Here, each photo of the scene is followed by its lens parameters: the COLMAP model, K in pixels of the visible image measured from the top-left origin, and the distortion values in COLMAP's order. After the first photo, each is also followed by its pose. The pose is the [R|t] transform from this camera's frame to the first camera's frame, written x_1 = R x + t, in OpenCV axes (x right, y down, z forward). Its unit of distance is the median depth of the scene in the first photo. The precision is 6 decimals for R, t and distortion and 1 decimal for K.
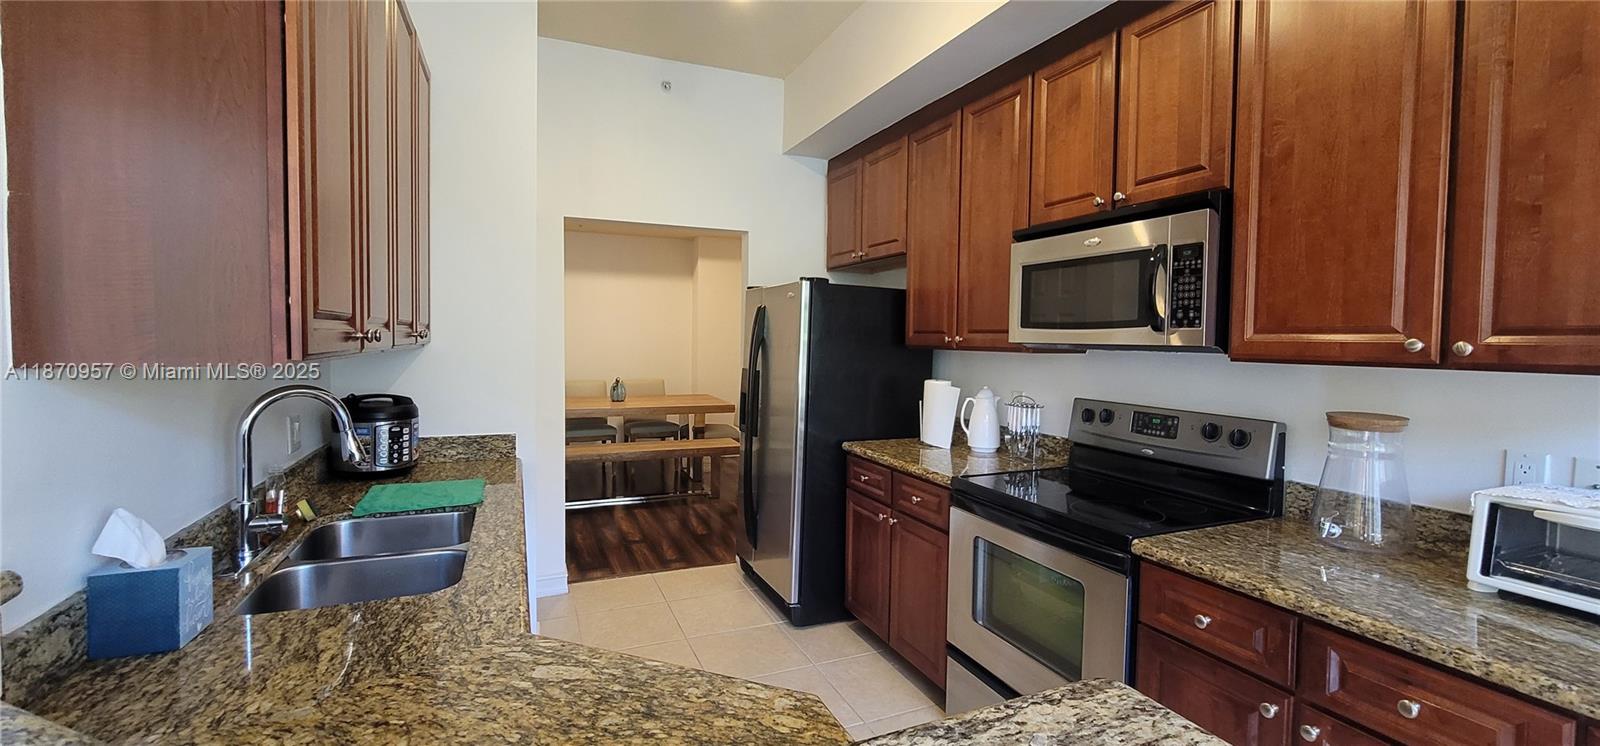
lens RADIAL K [[663.2, 0, 799.6], [0, 663.2, 364.8], [0, 0, 1]] dist [-0.000611, -0.000108]
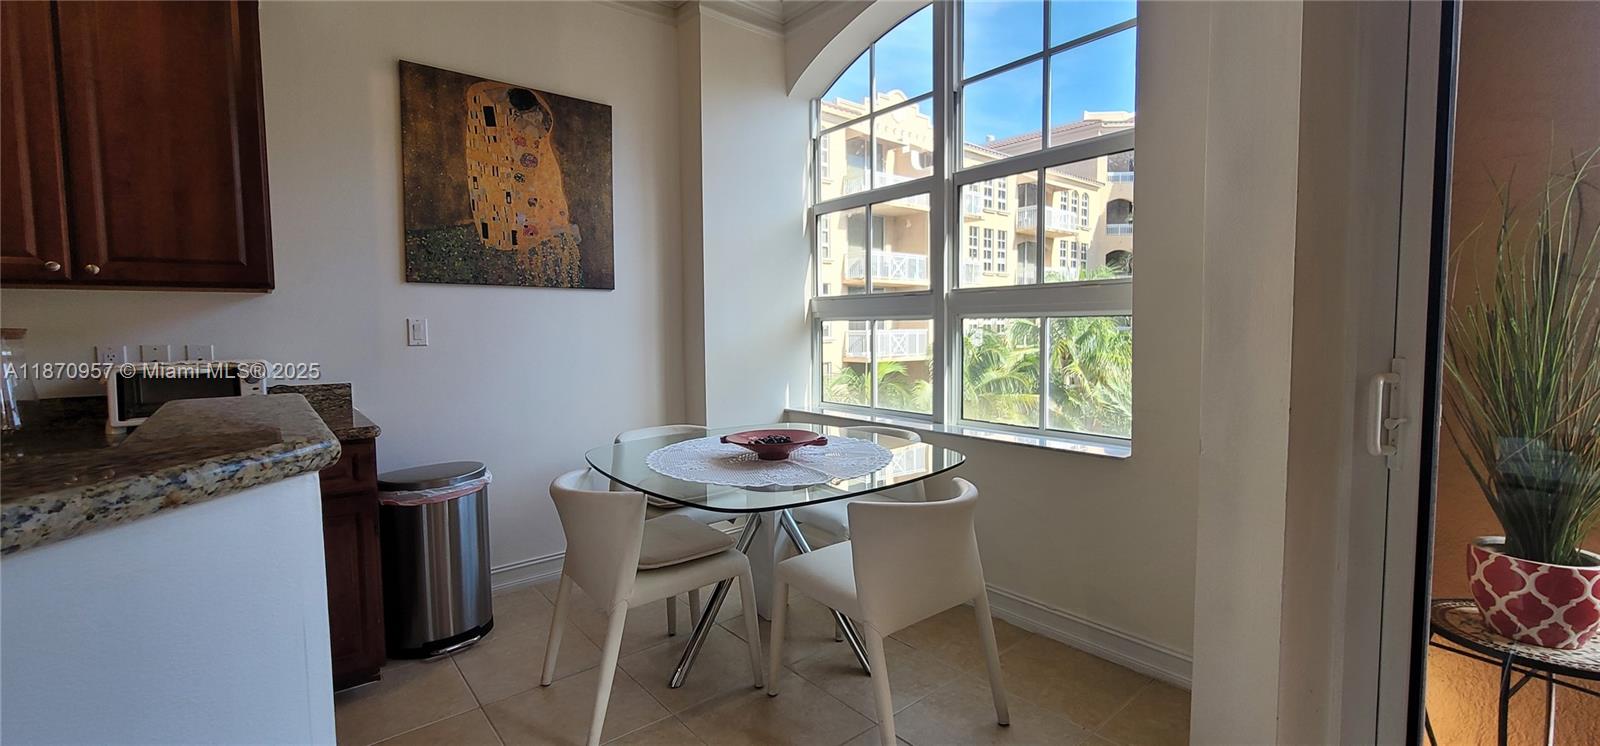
lens RADIAL K [[663.2, 0, 799.6], [0, 663.2, 364.8], [0, 0, 1]] dist [-0.000611, -0.000108]
pose [[-0.285904, -0.070858, 0.955635, -0.725328], [0.044252, 0.995222, 0.087032, 0.106883], [-0.957236, 0.067172, -0.281403, -0.063016]]
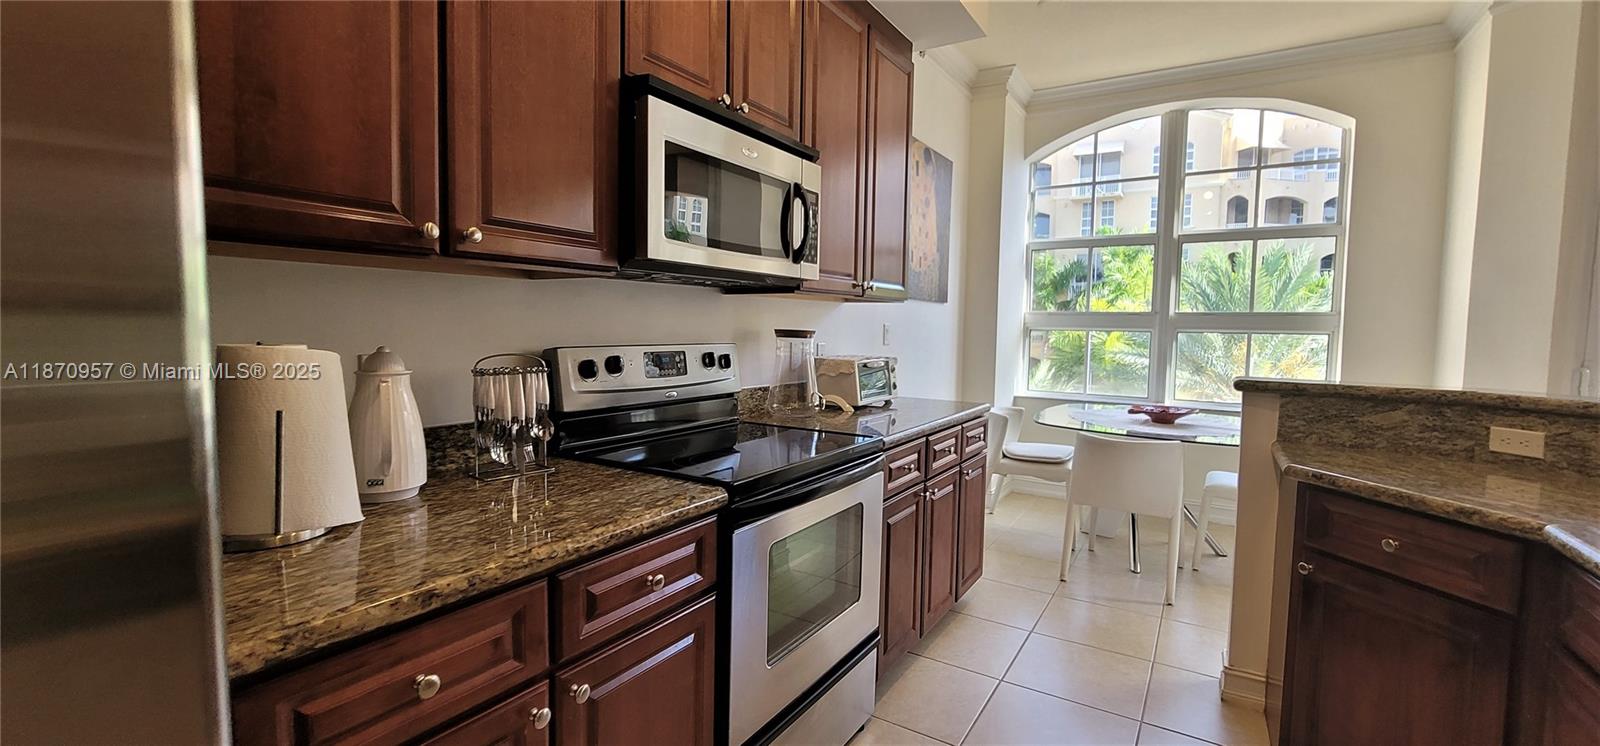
lens RADIAL K [[663.2, 0, 799.6], [0, 663.2, 364.8], [0, 0, 1]] dist [-0.000611, -0.000108]
pose [[-0.569637, -0.076197, 0.818357, -0.428462], [0.007845, 0.995144, 0.098118, 0.007846], [-0.821859, 0.062312, -0.566273, 1.940139]]
